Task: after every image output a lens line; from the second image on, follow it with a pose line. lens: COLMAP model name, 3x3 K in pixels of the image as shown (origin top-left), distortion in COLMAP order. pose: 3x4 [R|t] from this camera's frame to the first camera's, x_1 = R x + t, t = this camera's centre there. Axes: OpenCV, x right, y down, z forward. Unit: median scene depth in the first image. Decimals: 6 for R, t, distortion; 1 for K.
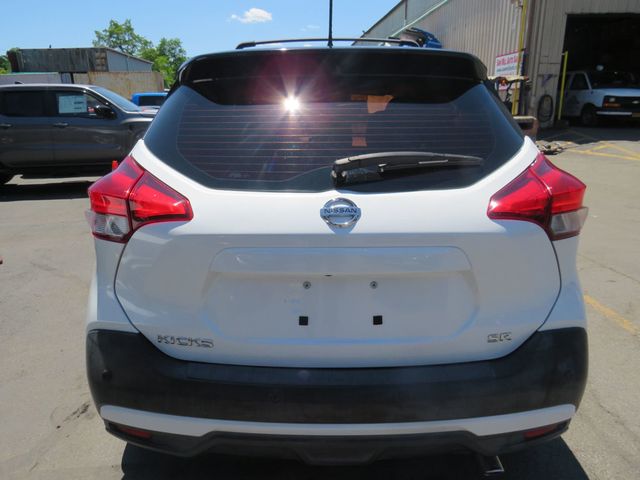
lens RADIAL K [[463.3, 0, 319.2], [0, 463.3, 238.8], [0, 0, 1]] dist [-0.040984, 0.016569]
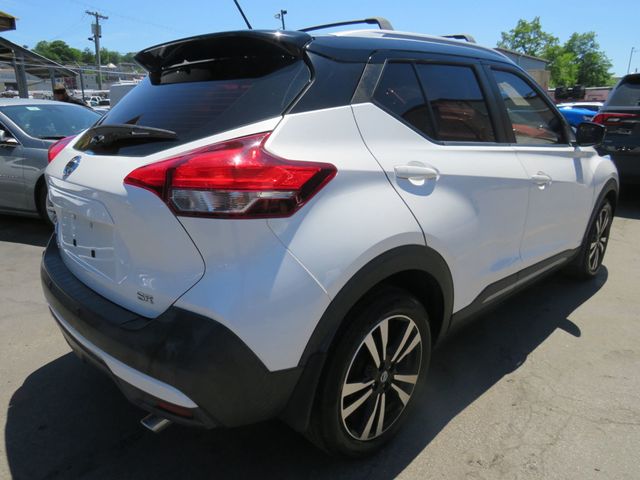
lens RADIAL K [[487.1, 0, 317.0], [0, 487.1, 237.6], [0, 0, 1]] dist [-0.042606, 0.007656]
pose [[0.680339, 0.184479, -0.709300, 0.062493], [-0.198467, 0.978015, 0.064004, -0.003251], [0.705514, 0.097228, 0.701995, 0.020587]]
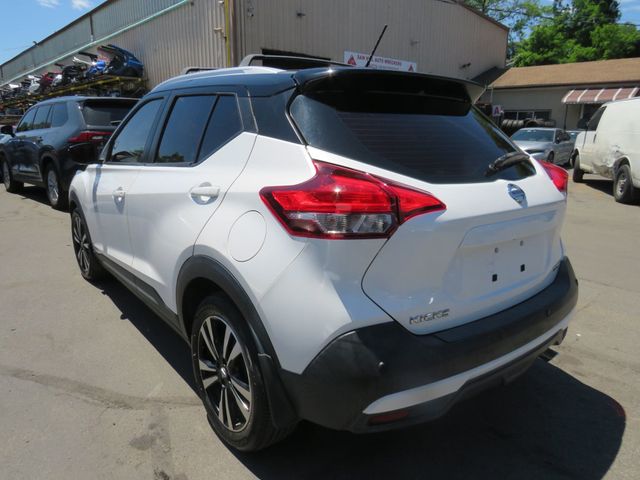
lens RADIAL K [[463.3, 0, 317.9], [0, 463.3, 243.8], [0, 0, 1]] dist [-0.040984, 0.016569]
pose [[0.778649, -0.131664, 0.613490, -0.053035], [0.152750, 0.988098, 0.018188, -0.000932], [-0.608583, 0.079548, 0.789493, 0.010736]]
